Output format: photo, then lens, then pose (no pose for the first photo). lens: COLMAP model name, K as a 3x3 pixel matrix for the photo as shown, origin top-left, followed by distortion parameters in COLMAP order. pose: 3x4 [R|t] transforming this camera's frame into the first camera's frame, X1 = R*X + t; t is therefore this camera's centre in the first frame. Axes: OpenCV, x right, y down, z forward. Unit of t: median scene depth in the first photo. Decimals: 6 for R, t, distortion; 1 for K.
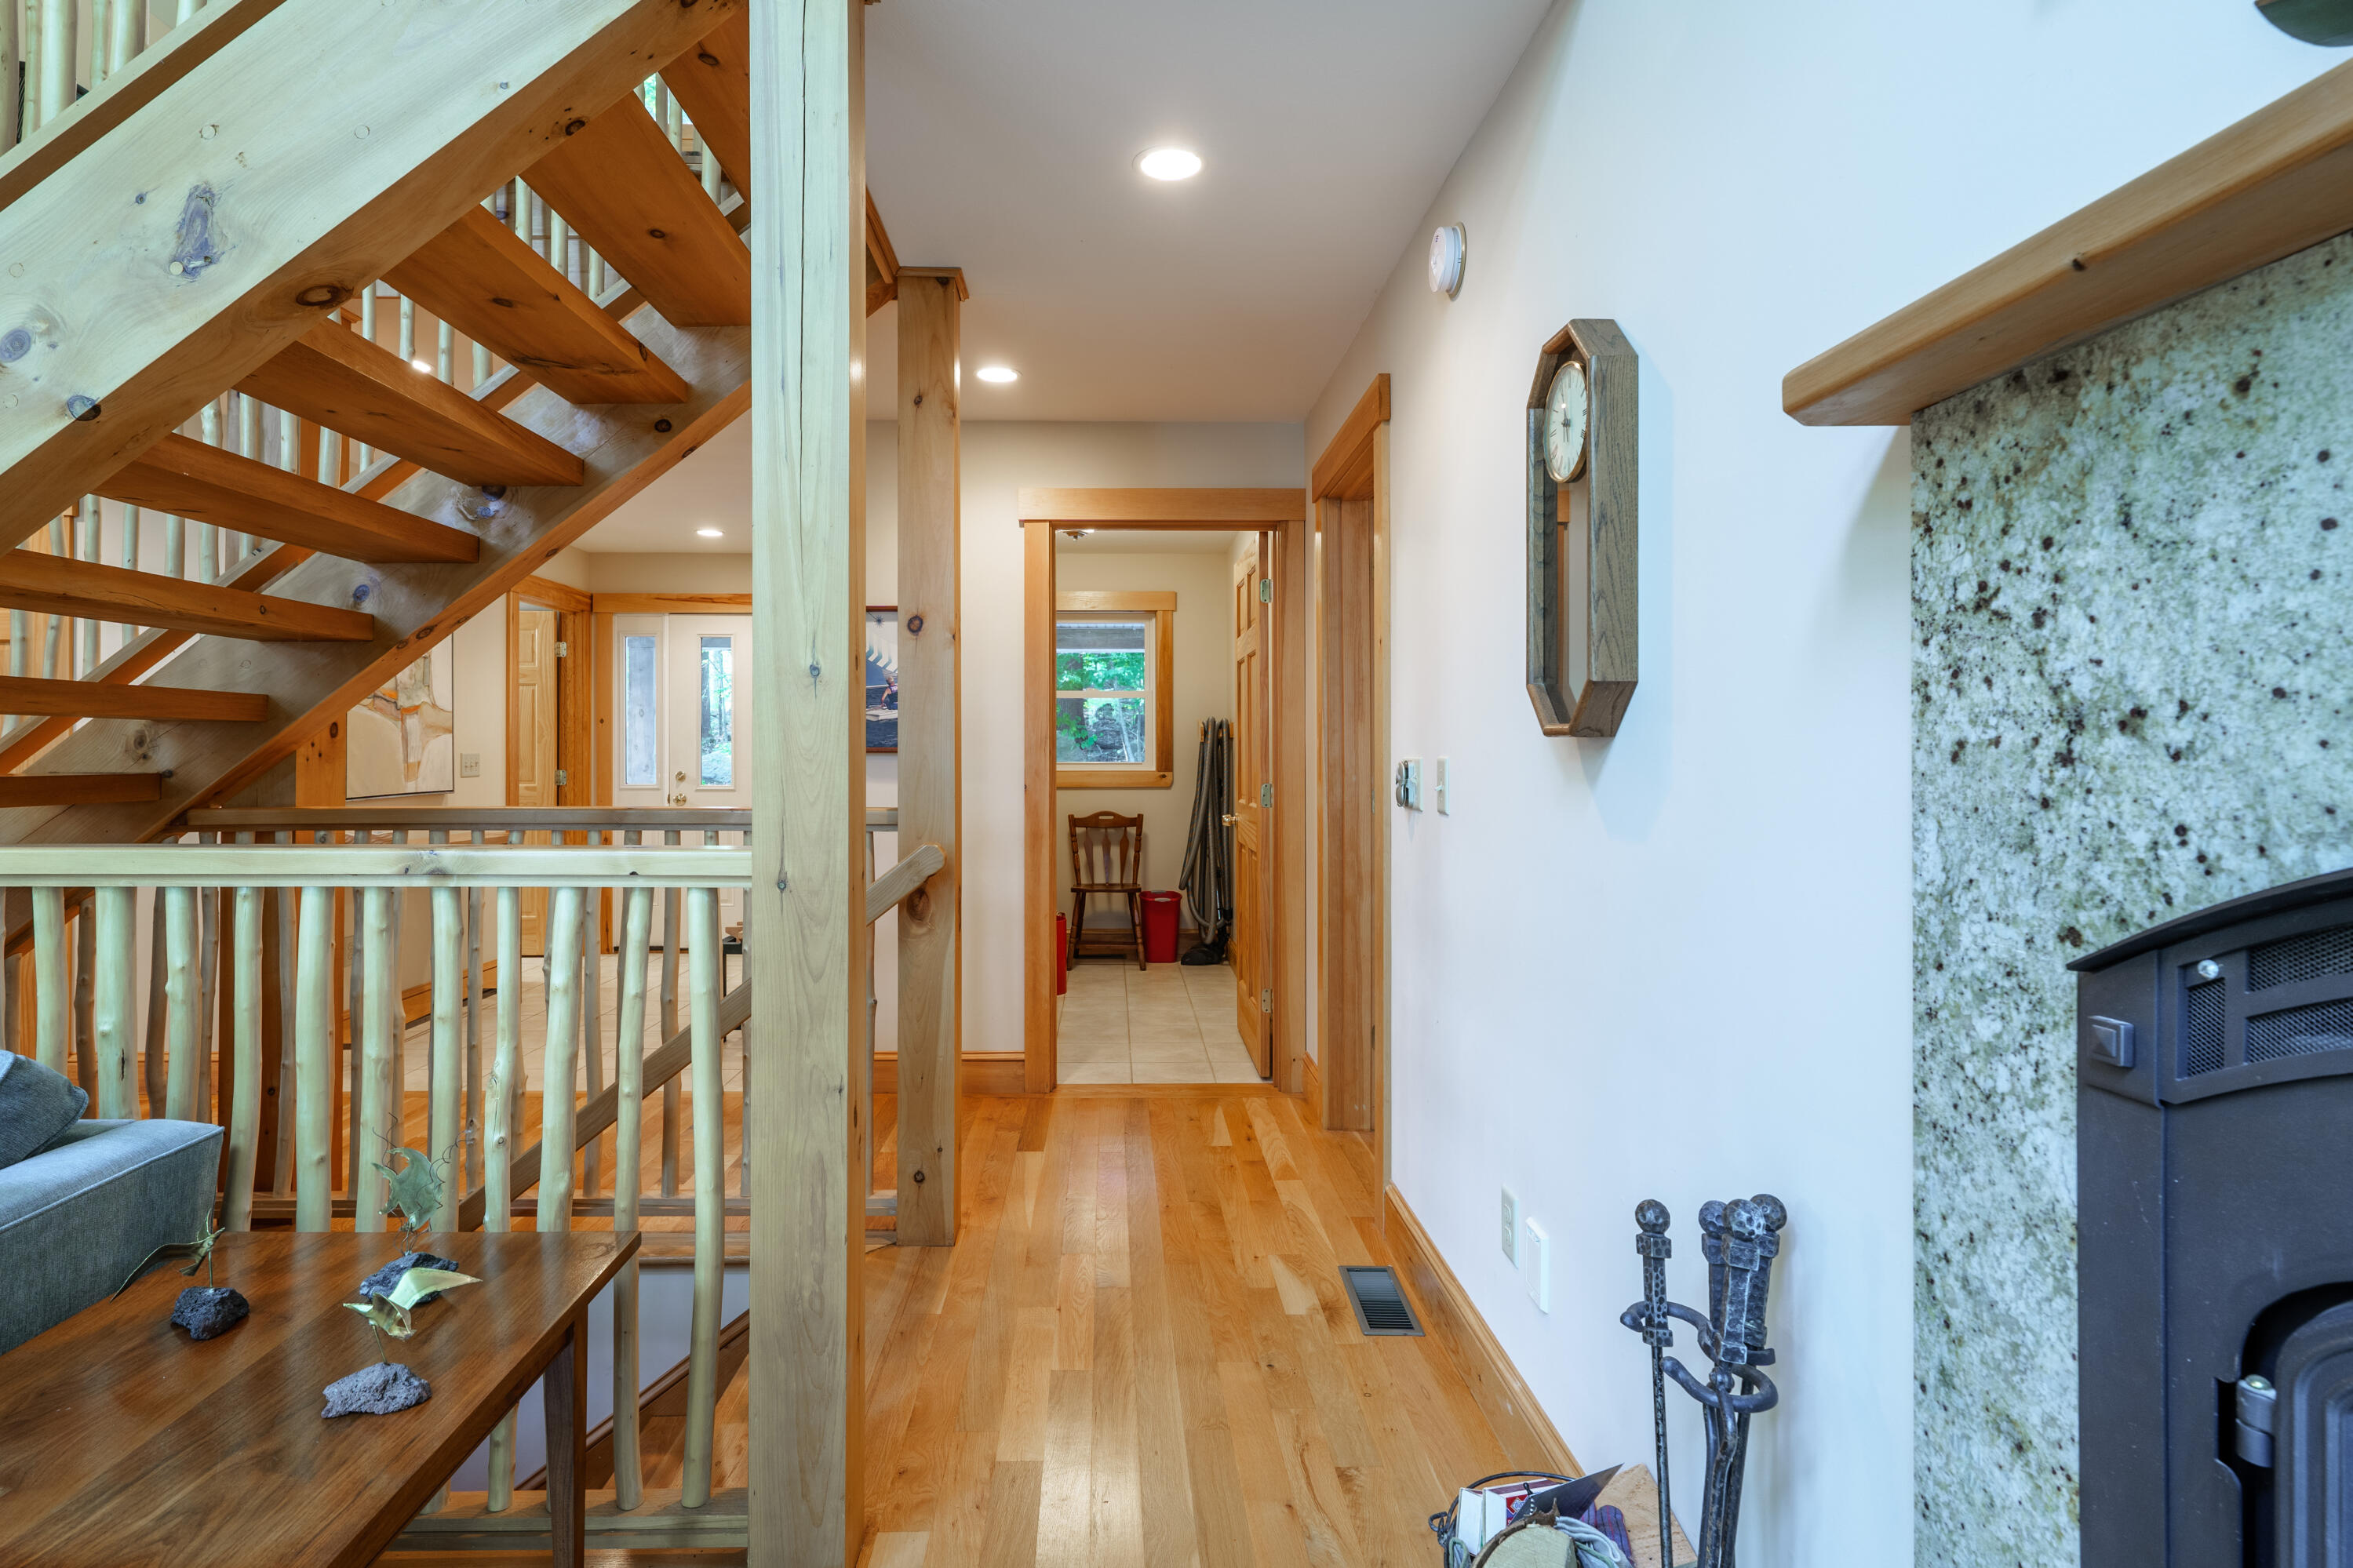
lens RADIAL K [[1107.0, 0, 1152.3], [0, 1107.0, 776.6], [0, 0, 1]] dist [0.002482, 0.000793]
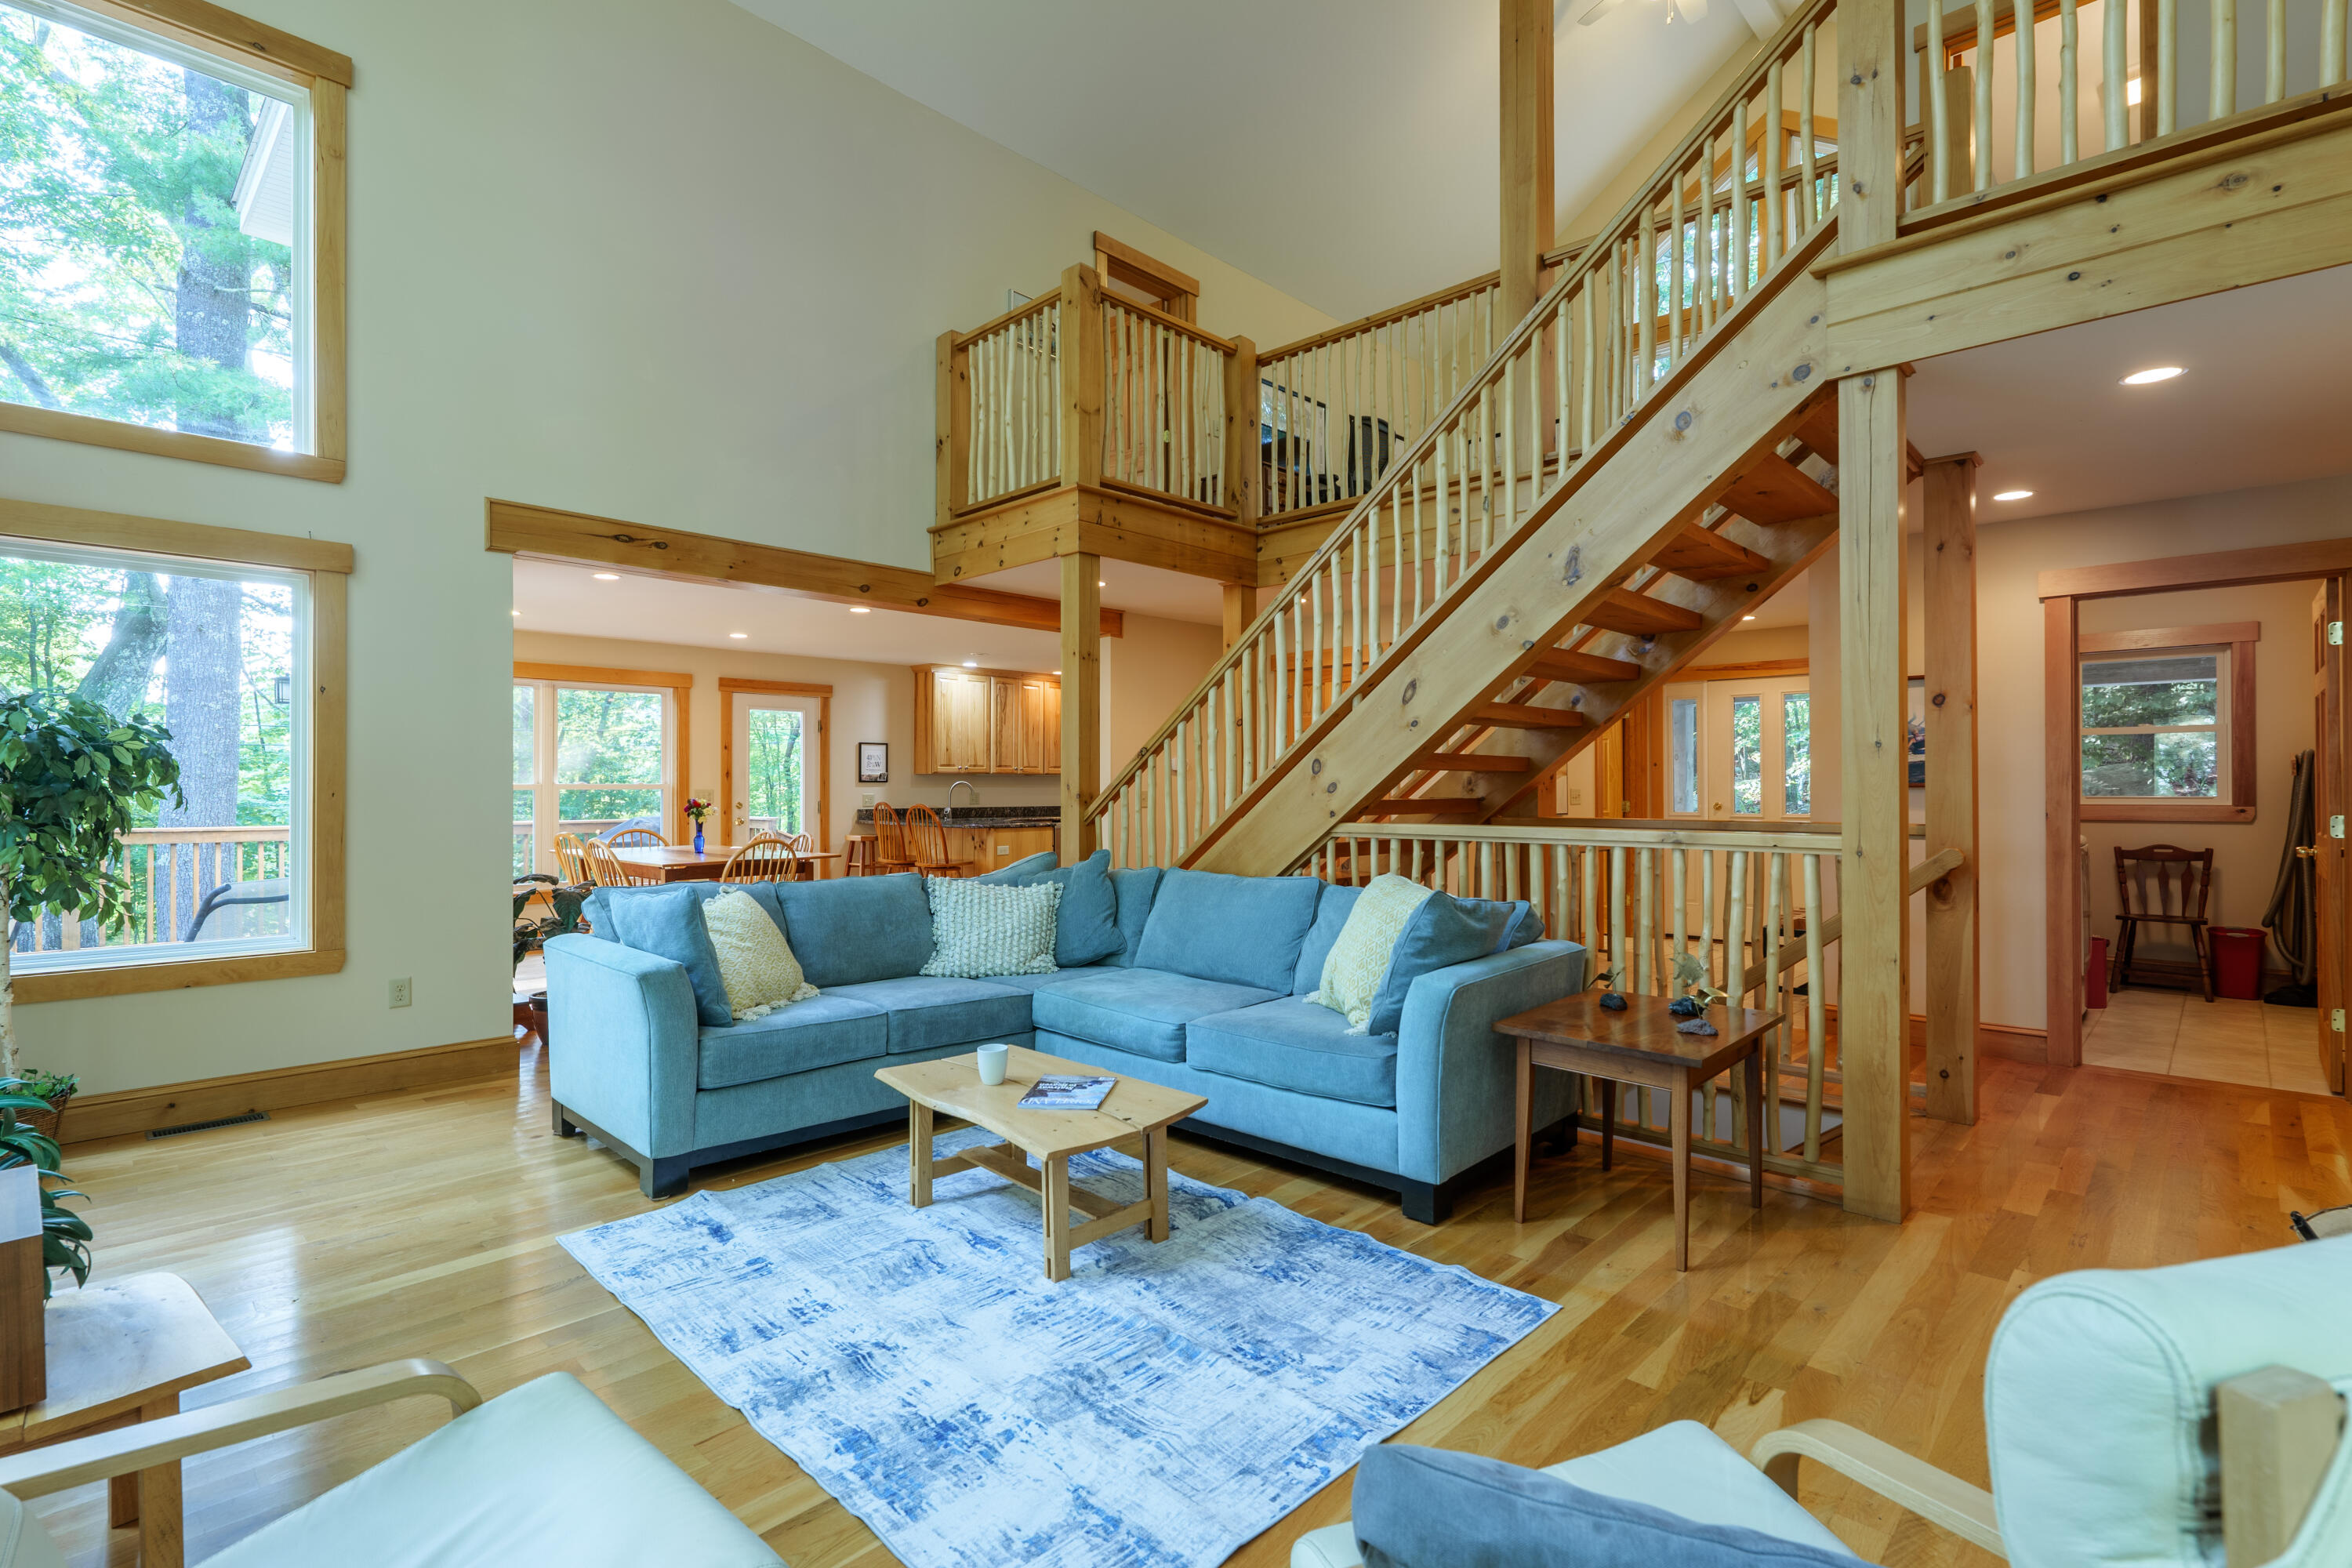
lens RADIAL K [[1106.7, 0, 1151.8], [0, 1106.7, 776.6], [0, 0, 1]] dist [0.002482, 0.000793]
pose [[0.678812, -0.010363, -0.734239, 0.152041], [-0.014183, 0.999529, -0.027219, 0.019180], [0.734175, 0.028890, 0.678345, -0.742451]]
